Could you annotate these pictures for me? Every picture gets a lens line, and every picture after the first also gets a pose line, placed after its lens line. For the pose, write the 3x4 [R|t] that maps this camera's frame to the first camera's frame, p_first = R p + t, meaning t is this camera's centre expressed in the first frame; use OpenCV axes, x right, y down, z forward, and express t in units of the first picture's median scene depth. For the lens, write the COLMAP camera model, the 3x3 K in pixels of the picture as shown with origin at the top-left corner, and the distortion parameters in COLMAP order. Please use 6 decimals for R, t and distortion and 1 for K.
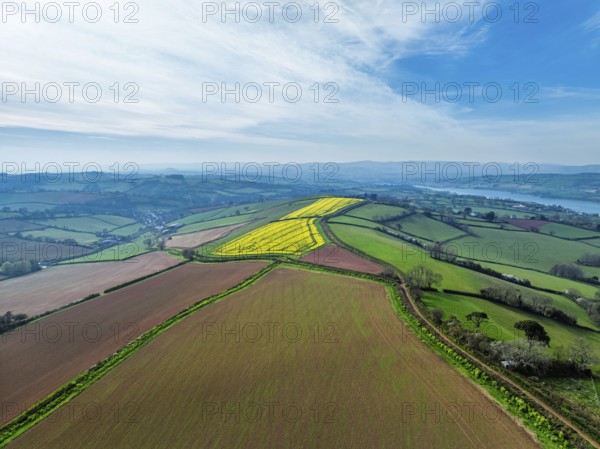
lens RADIAL K [[434.3, 0, 300.0], [0, 434.3, 224.5], [0, 0, 1]] dist [-0.031343, -0.007773]
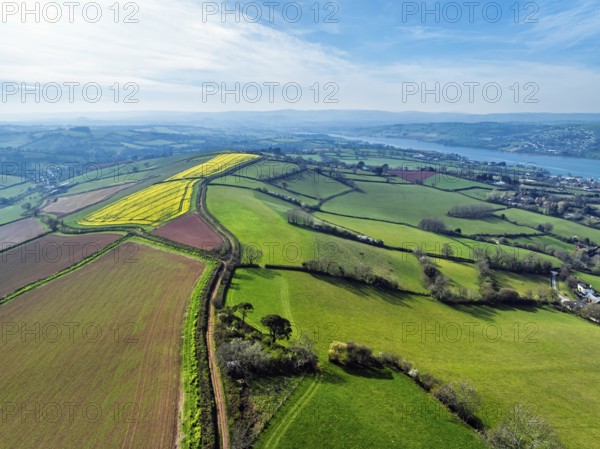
lens RADIAL K [[433.8, 0, 297.2], [0, 433.8, 168.4], [0, 0, 1]] dist [-0.027284, -0.002020]
pose [[0.986833, -0.020945, 0.160382, 0.078797], [0.022087, 0.999742, -0.005339, -0.023397], [-0.160228, 0.008811, 0.987041, -0.011136]]
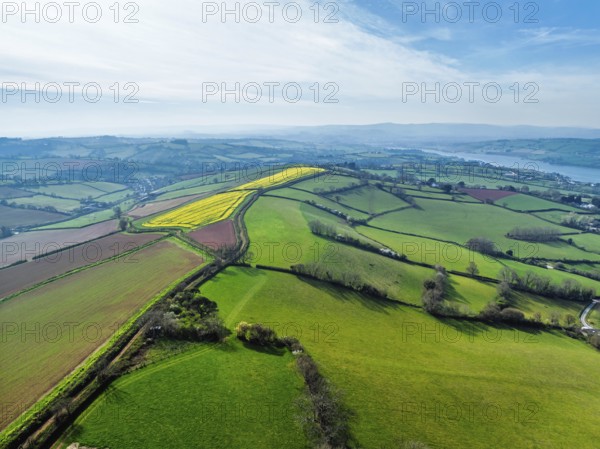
lens RADIAL K [[436.1, 0, 300.0], [0, 436.1, 224.5], [0, 0, 1]] dist [-0.028897, -0.004916]
pose [[0.998189, 0.011906, -0.058959, 0.165666], [-0.006767, 0.996221, 0.086595, -0.019677], [0.059767, -0.086039, 0.994497, -0.048733]]
